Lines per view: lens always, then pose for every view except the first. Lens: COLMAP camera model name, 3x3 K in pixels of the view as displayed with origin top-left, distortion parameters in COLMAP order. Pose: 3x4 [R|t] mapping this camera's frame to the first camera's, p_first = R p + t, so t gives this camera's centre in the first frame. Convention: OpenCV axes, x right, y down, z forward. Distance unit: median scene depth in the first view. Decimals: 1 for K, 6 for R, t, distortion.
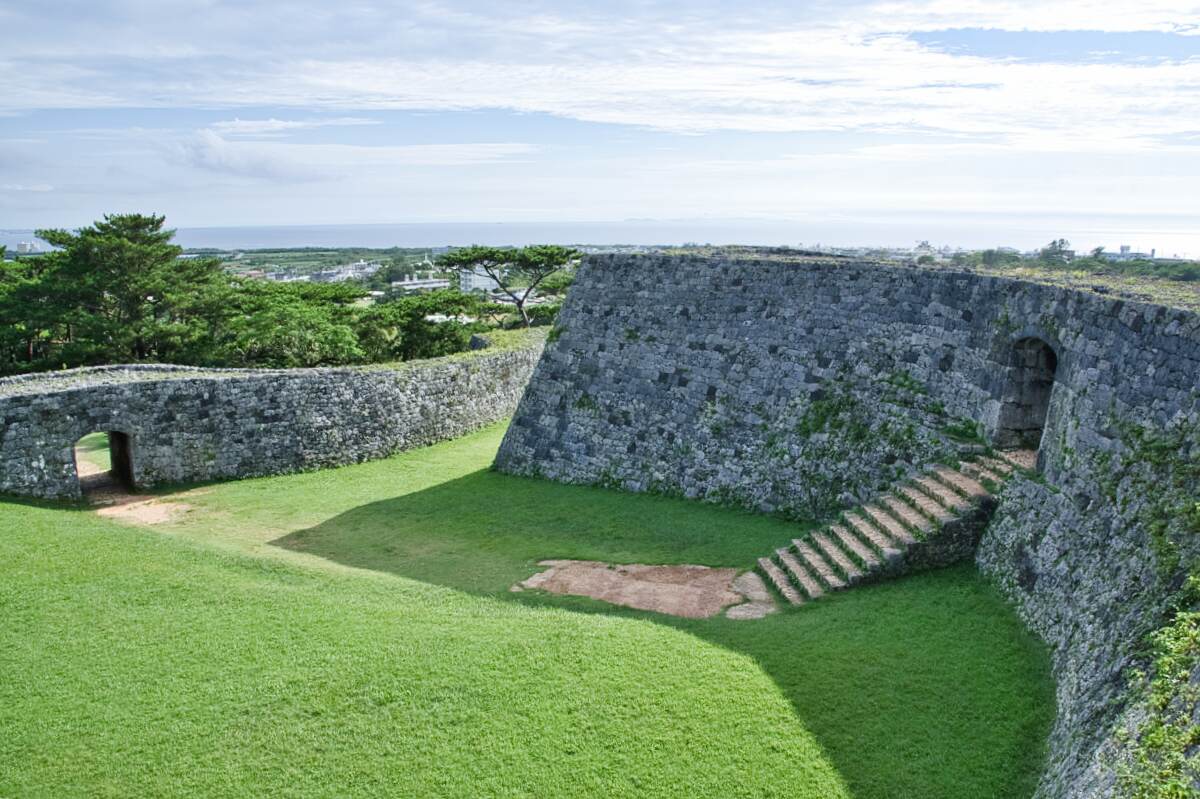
lens RADIAL K [[864.9, 0, 595.8], [0, 864.9, 408.7], [0, 0, 1]] dist [-0.110311, 0.057886]
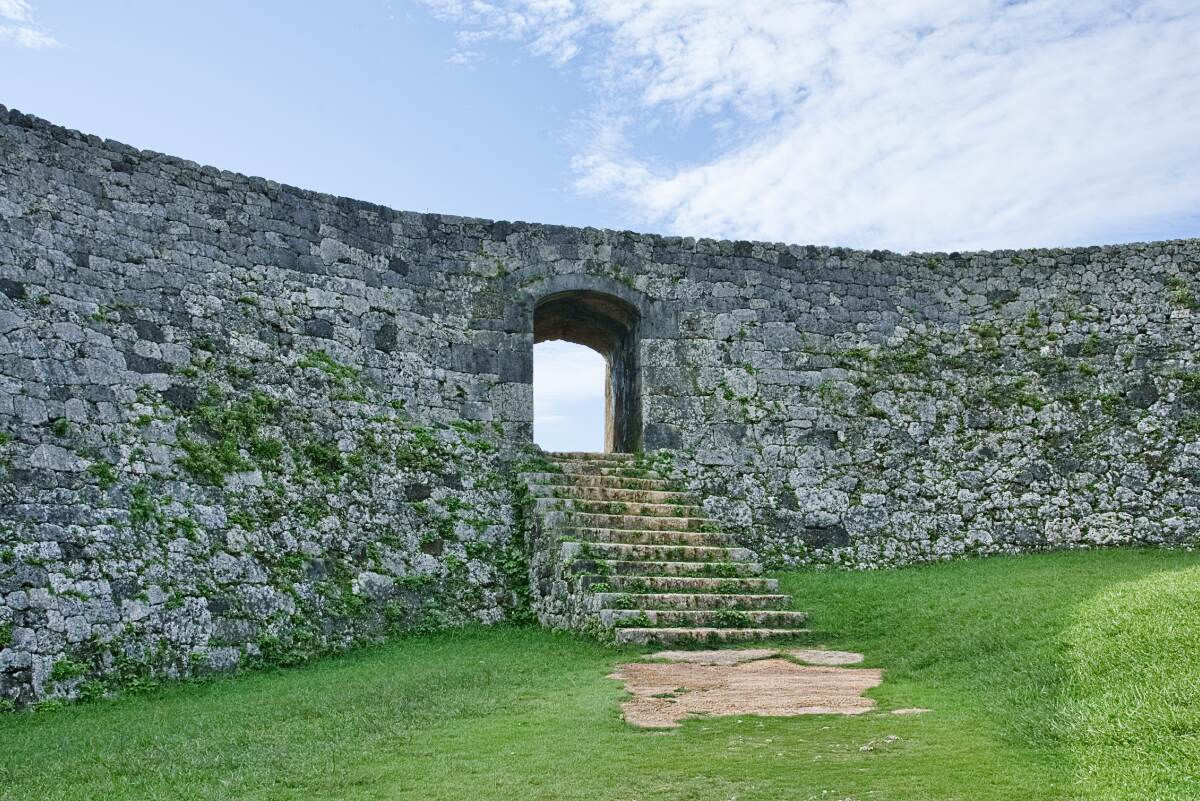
lens RADIAL K [[1292.8, 0, 599.9], [0, 1292.8, 399.5], [0, 0, 1]] dist [-0.002950, 0.000000]
pose [[-0.271525, 0.149567, 0.950738, -0.319332], [0.208818, 0.973474, -0.093506, 0.068677], [-0.939505, 0.173142, -0.295555, 0.747249]]
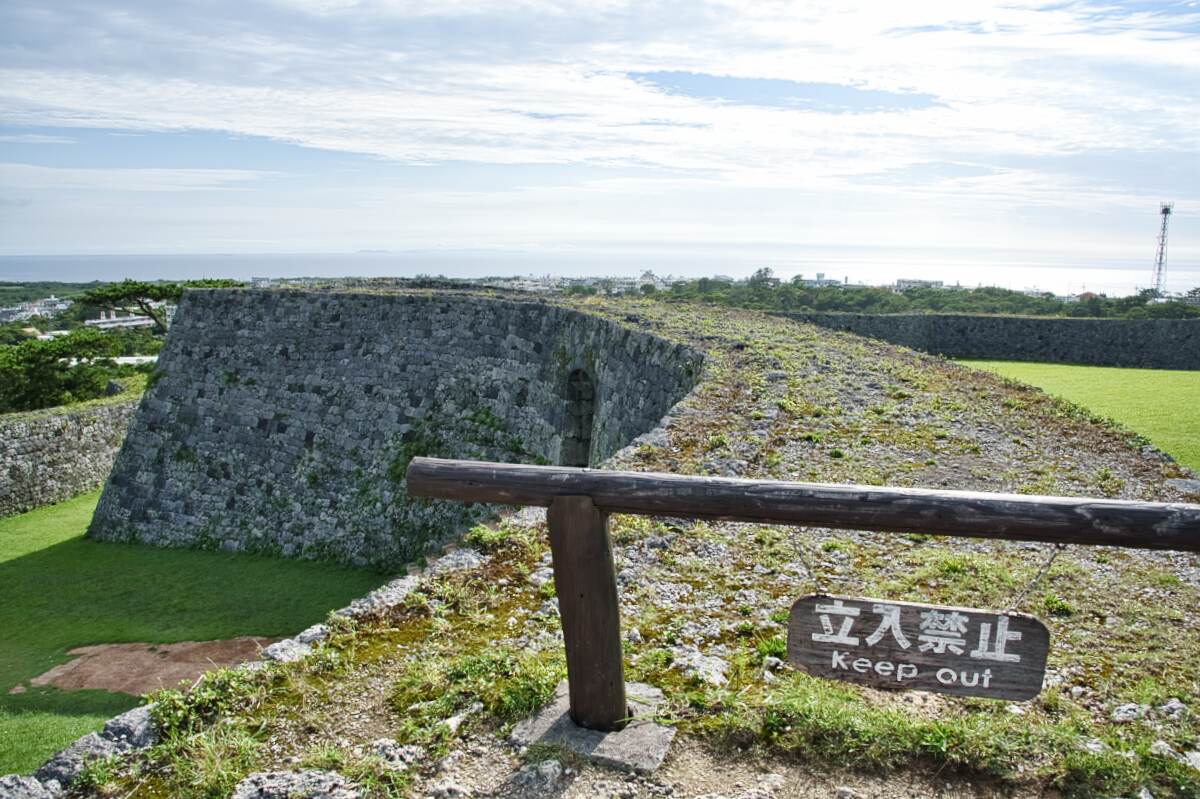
lens RADIAL K [[864.9, 0, 626.2], [0, 864.9, 414.6], [0, 0, 1]] dist [-0.110311, 0.057886]
pose [[0.949854, -0.047123, 0.309123, 0.146542], [0.055830, 0.998252, -0.019374, -0.006198], [-0.307670, 0.035661, 0.950825, 0.026233]]
